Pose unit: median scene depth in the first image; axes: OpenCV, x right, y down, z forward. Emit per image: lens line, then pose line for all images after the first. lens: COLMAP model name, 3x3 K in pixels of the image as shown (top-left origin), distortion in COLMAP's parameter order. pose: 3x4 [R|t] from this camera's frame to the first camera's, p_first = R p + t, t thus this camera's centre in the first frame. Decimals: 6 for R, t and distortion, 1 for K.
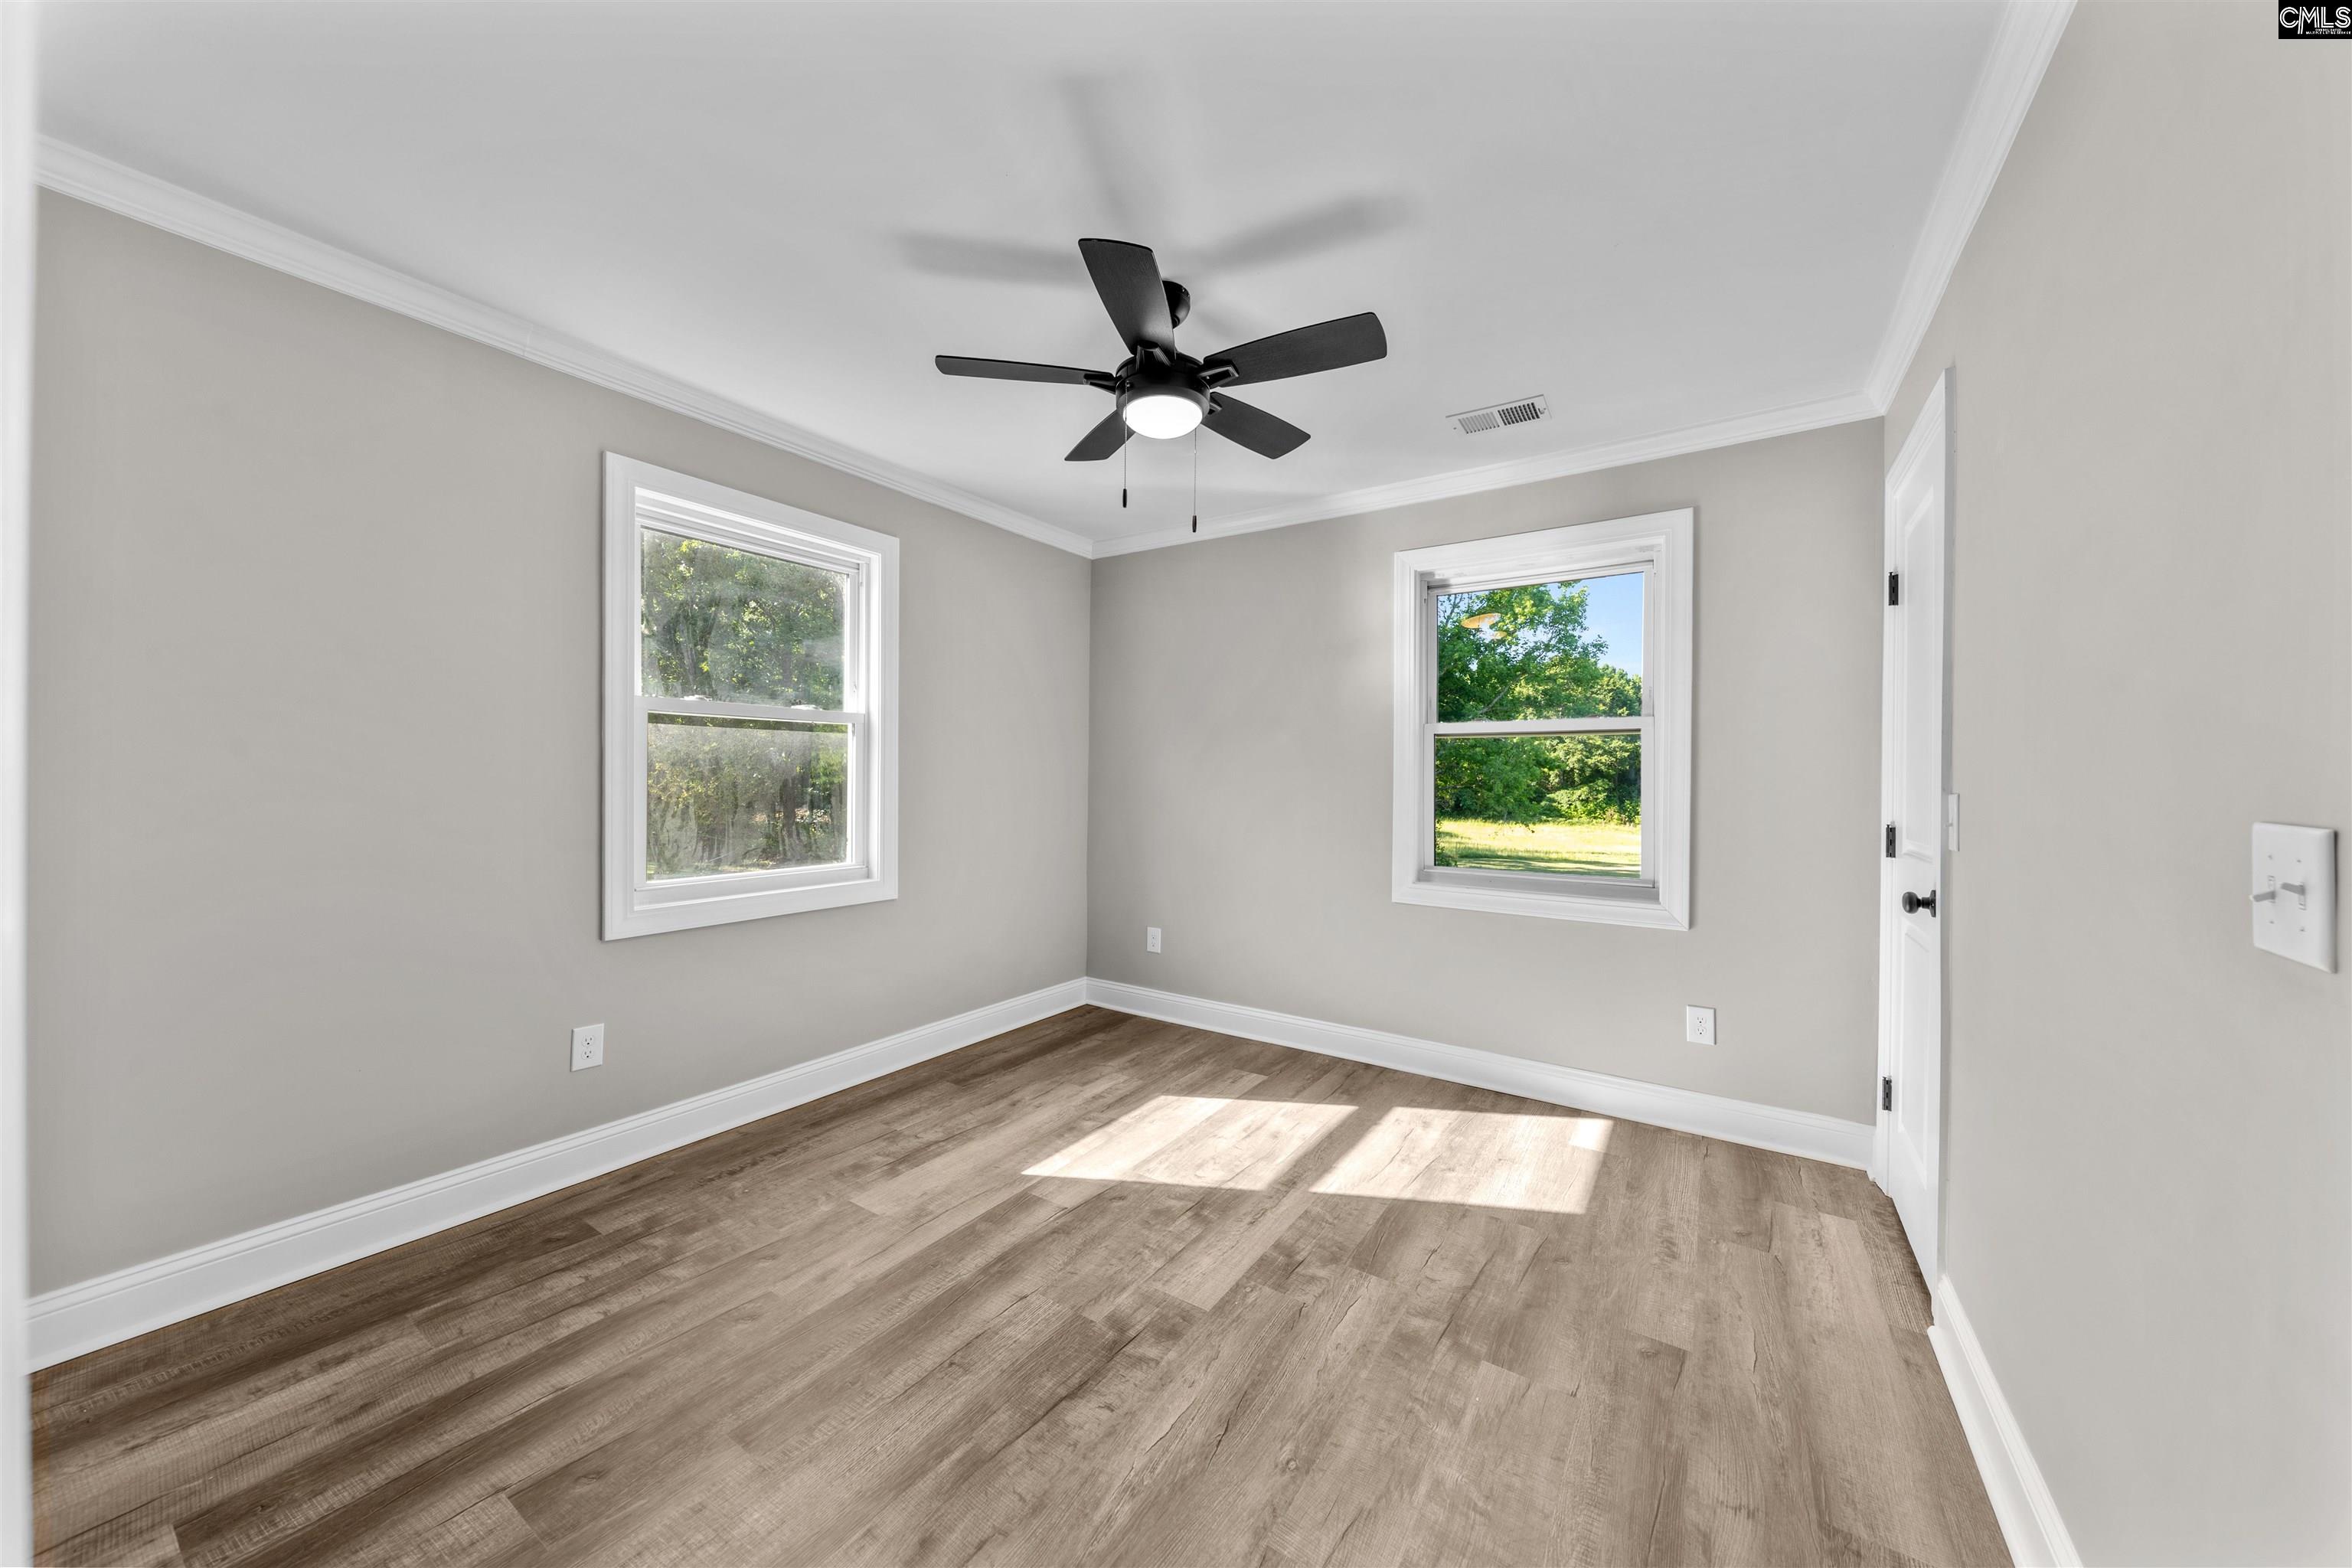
lens RADIAL K [[815.8, 0, 1182.1], [0, 815.8, 782.3], [0, 0, 1]] dist [0.000924, -0.000036]
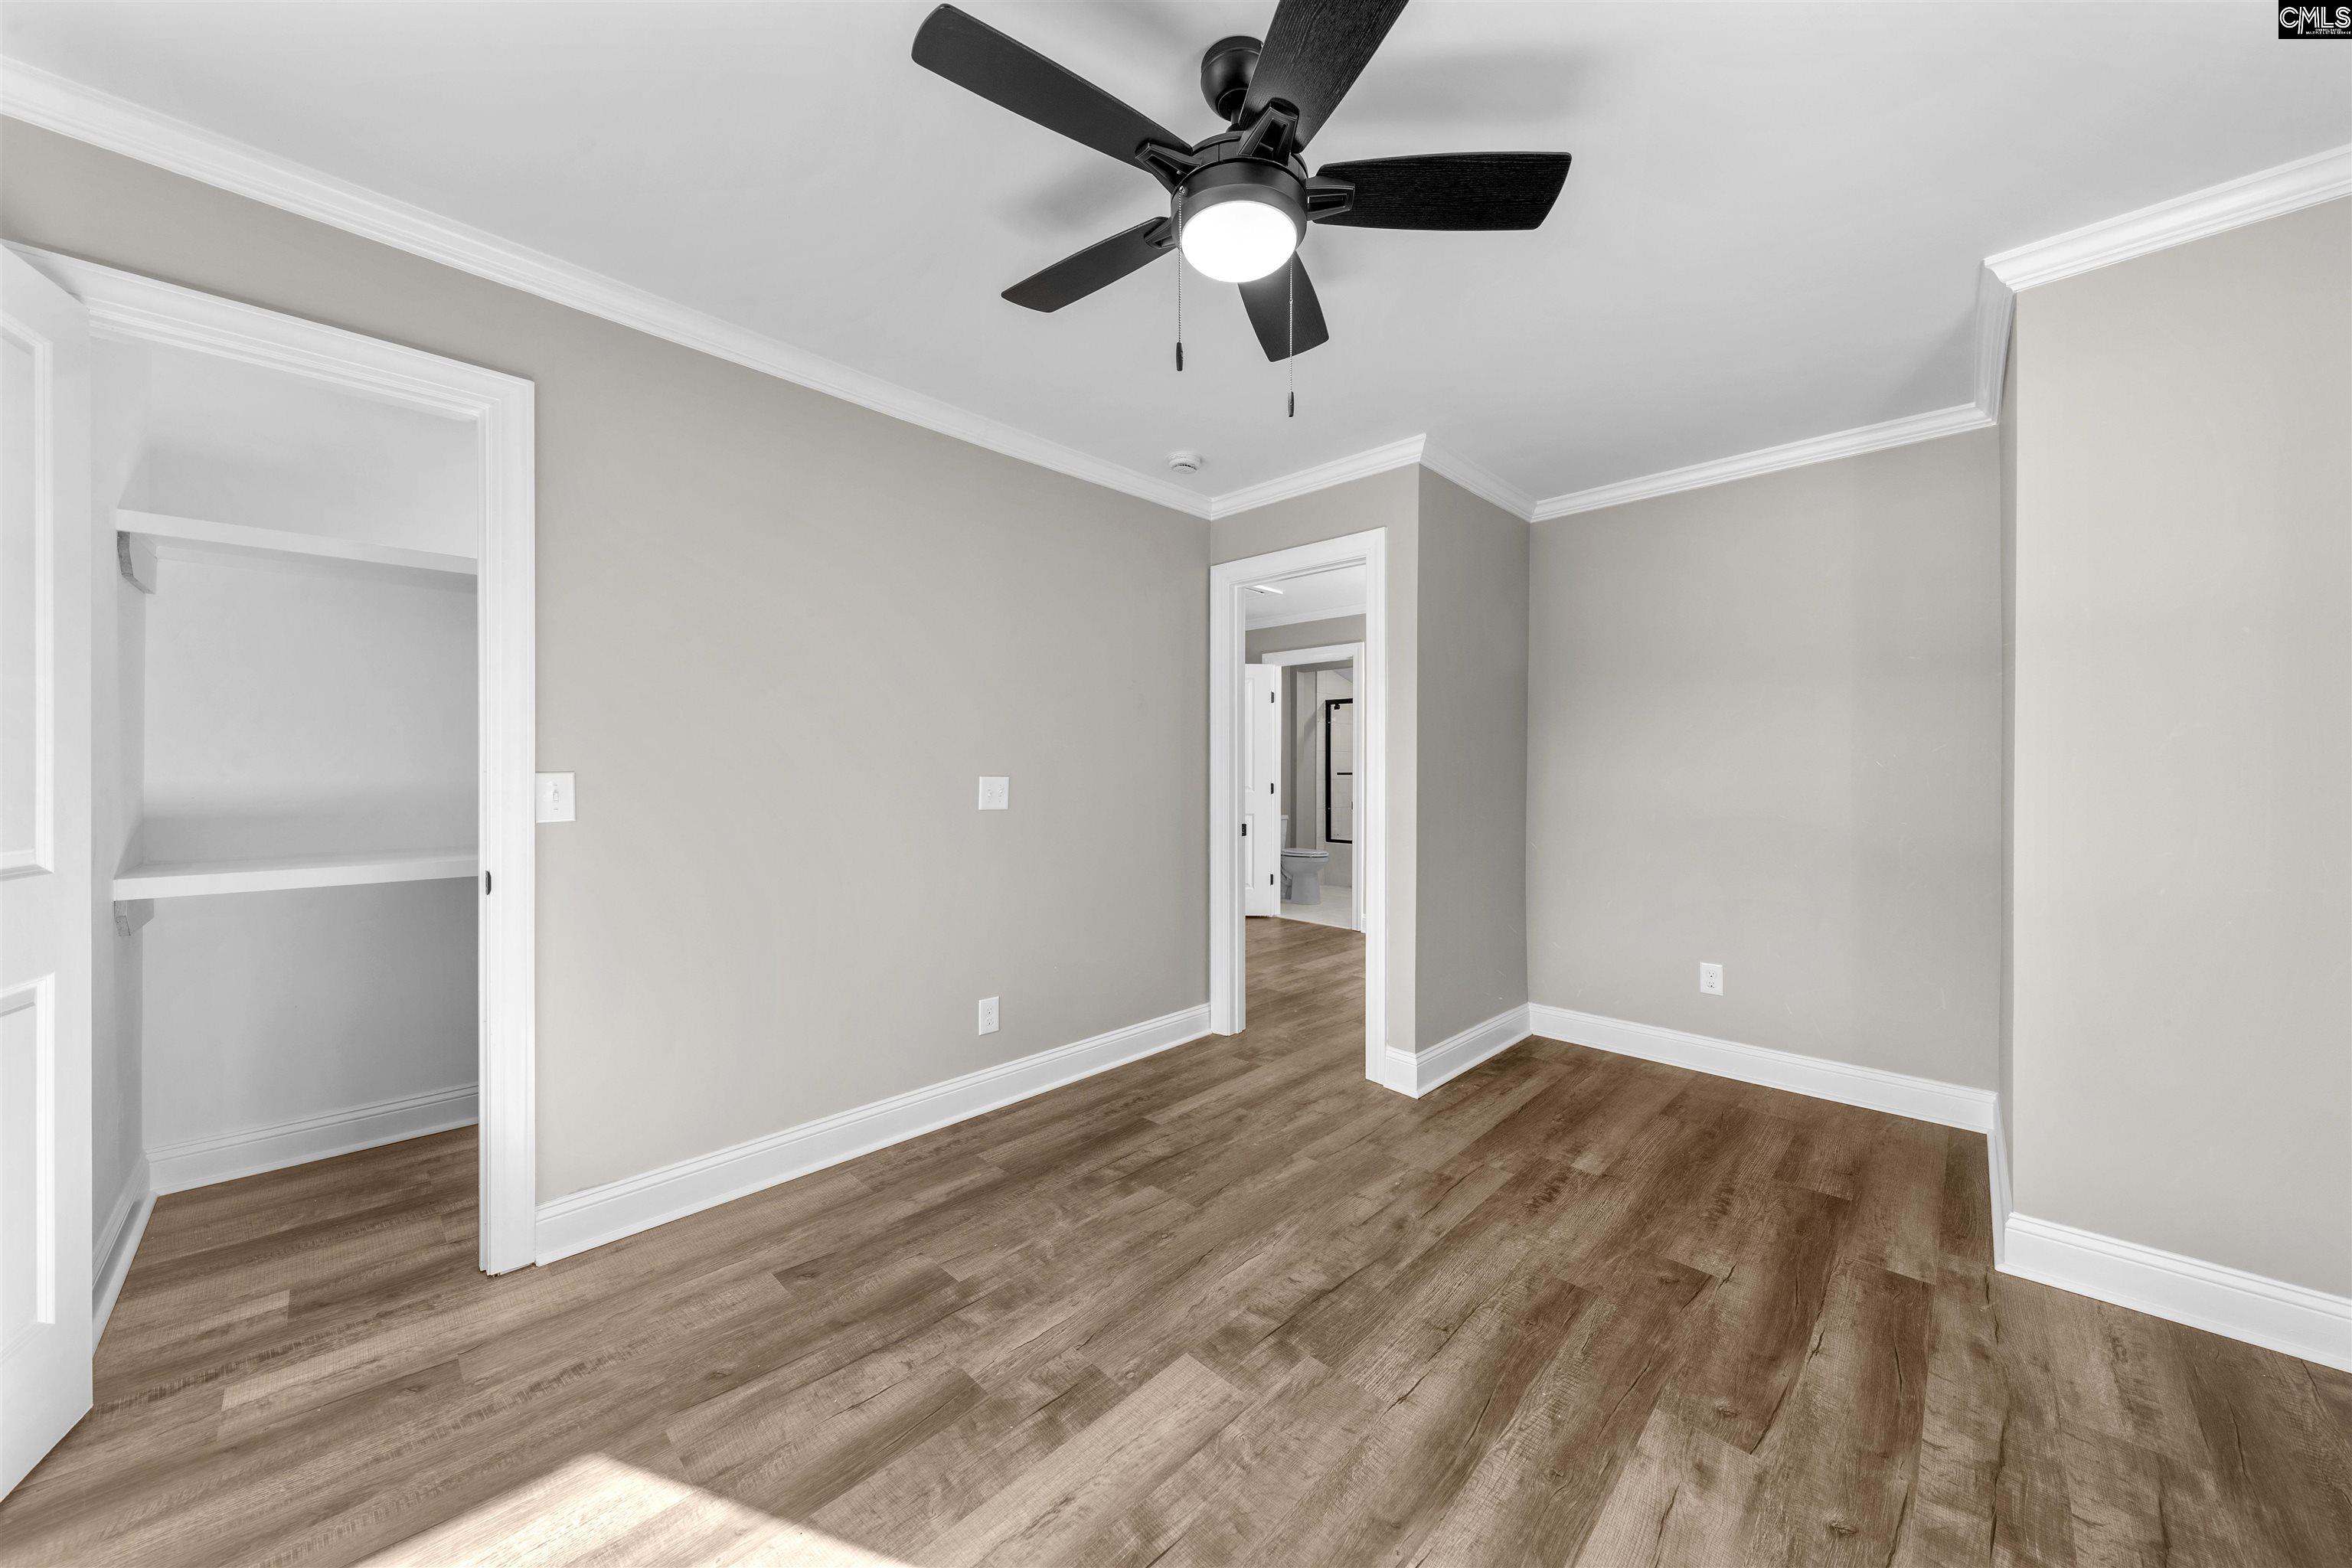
lens RADIAL K [[815.8, 0, 1182.1], [0, 815.8, 782.3], [0, 0, 1]] dist [0.000924, -0.000036]
pose [[-0.981702, -0.015084, 0.189828, -0.127988], [-0.011242, 0.999710, 0.021298, -0.005709], [-0.190094, 0.018774, -0.981586, 1.910696]]
